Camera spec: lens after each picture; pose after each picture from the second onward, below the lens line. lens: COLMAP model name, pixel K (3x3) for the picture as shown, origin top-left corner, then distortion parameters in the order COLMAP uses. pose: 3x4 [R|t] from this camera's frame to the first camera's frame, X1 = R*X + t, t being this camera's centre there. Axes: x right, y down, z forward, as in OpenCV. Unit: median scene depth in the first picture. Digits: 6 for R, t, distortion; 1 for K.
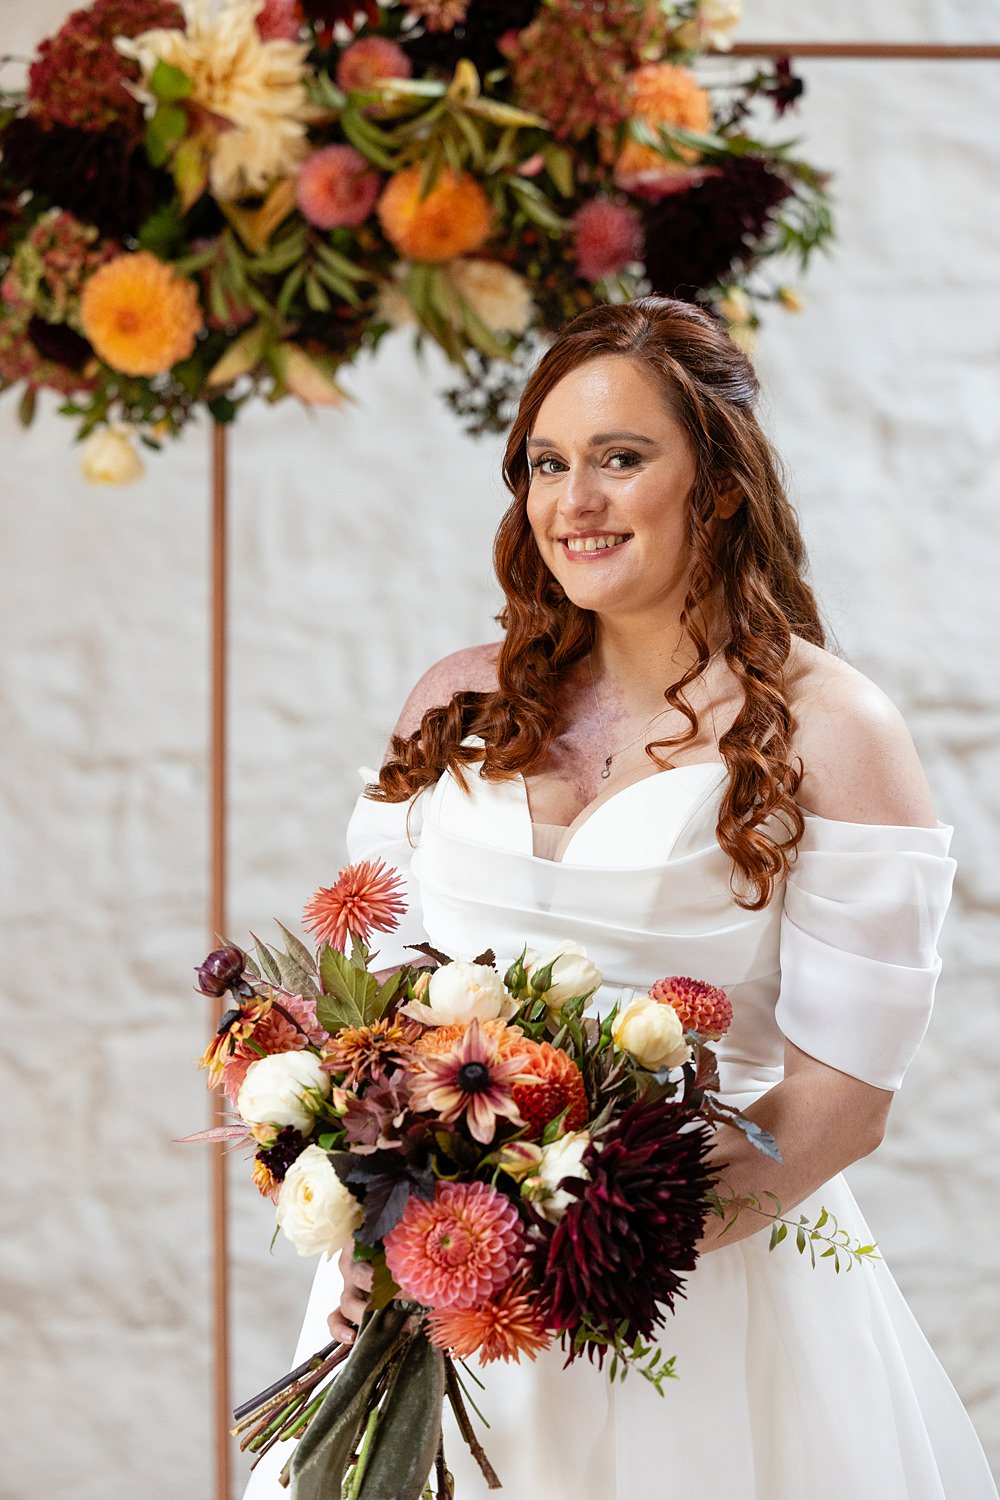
lens RADIAL K [[5022.0, 0, 500.1], [0, 5022.0, 748.8], [0, 0, 1]] dist [-0.347324, 0.000000]
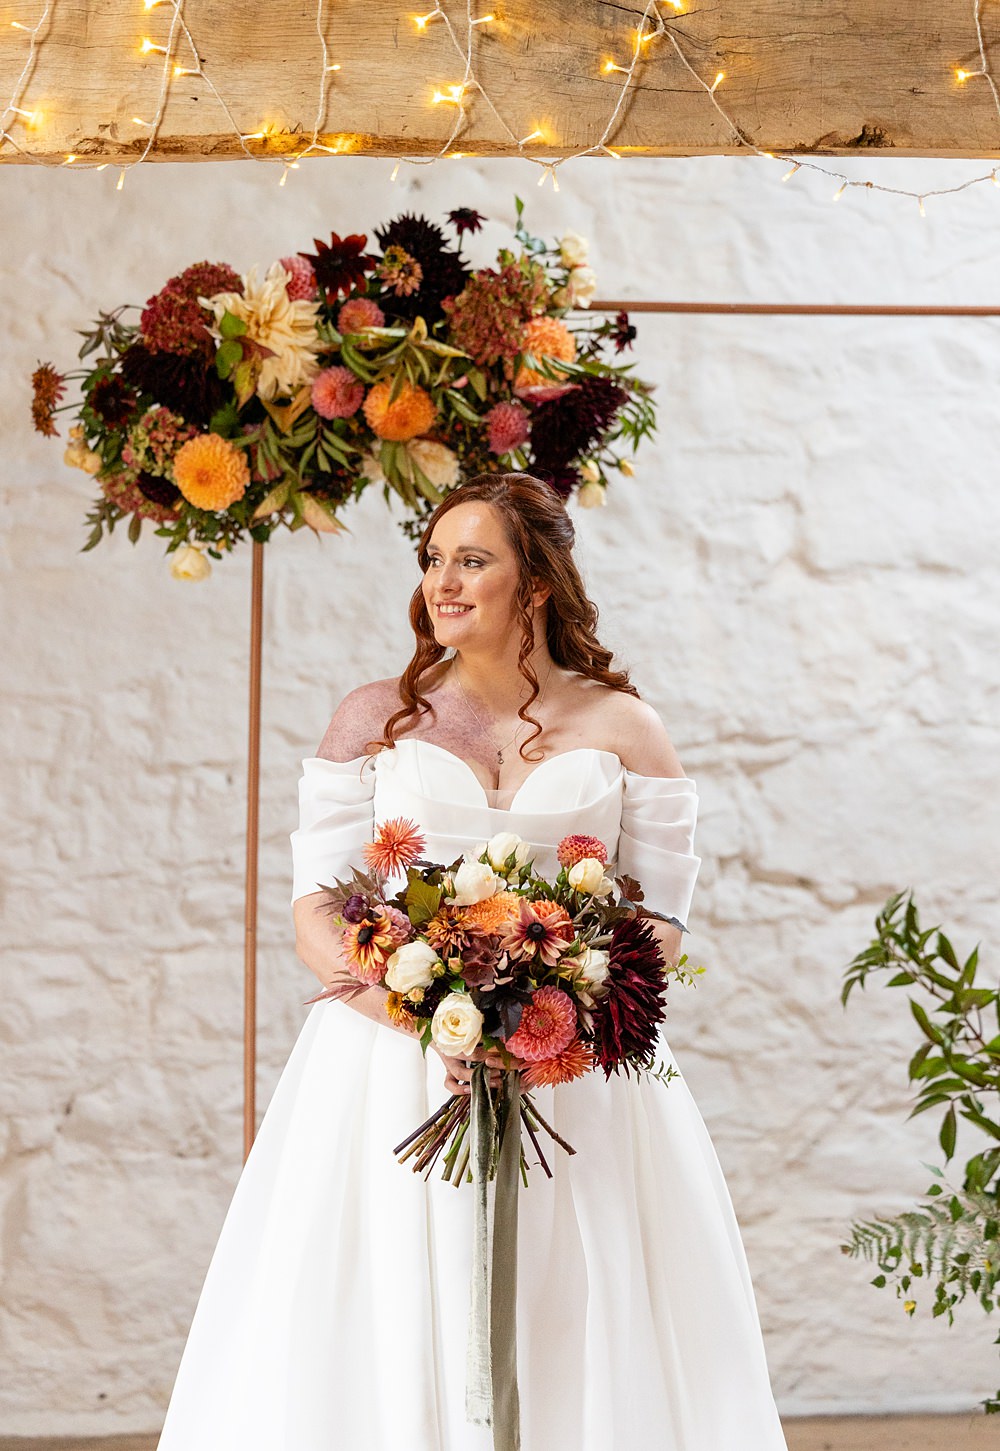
lens RADIAL K [[4559.9, 0, 502.6], [0, 4559.9, 723.8], [0, 0, 1]] dist [-0.289876, 0.000000]
pose [[0.999790, 0.013995, 0.014979, -0.000466], [-0.013685, 0.999695, -0.020575, 0.020230], [-0.015262, 0.020366, 0.999676, -0.426475]]
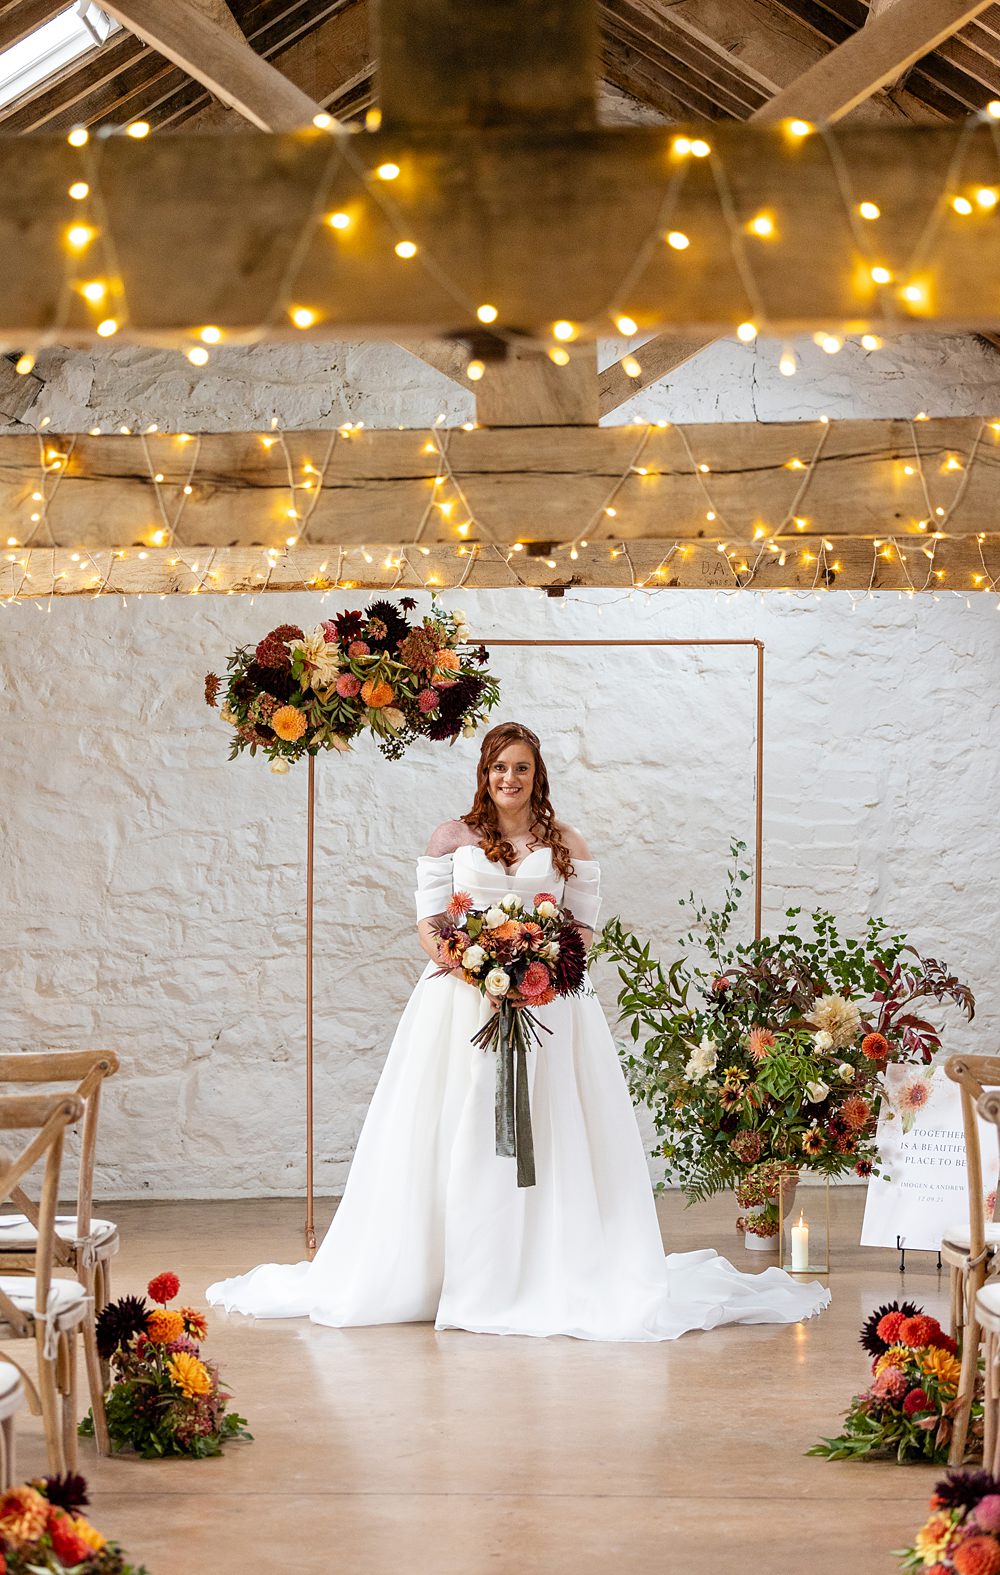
lens RADIAL K [[3299.5, 0, 497.6], [0, 3299.5, 788.6], [0, 0, 1]] dist [-0.284359, 0.000000]
pose [[0.999775, 0.005956, 0.020344, 0.022921], [-0.005020, 0.998939, -0.045788, 0.057088], [-0.020595, 0.045676, 0.998744, -1.198016]]
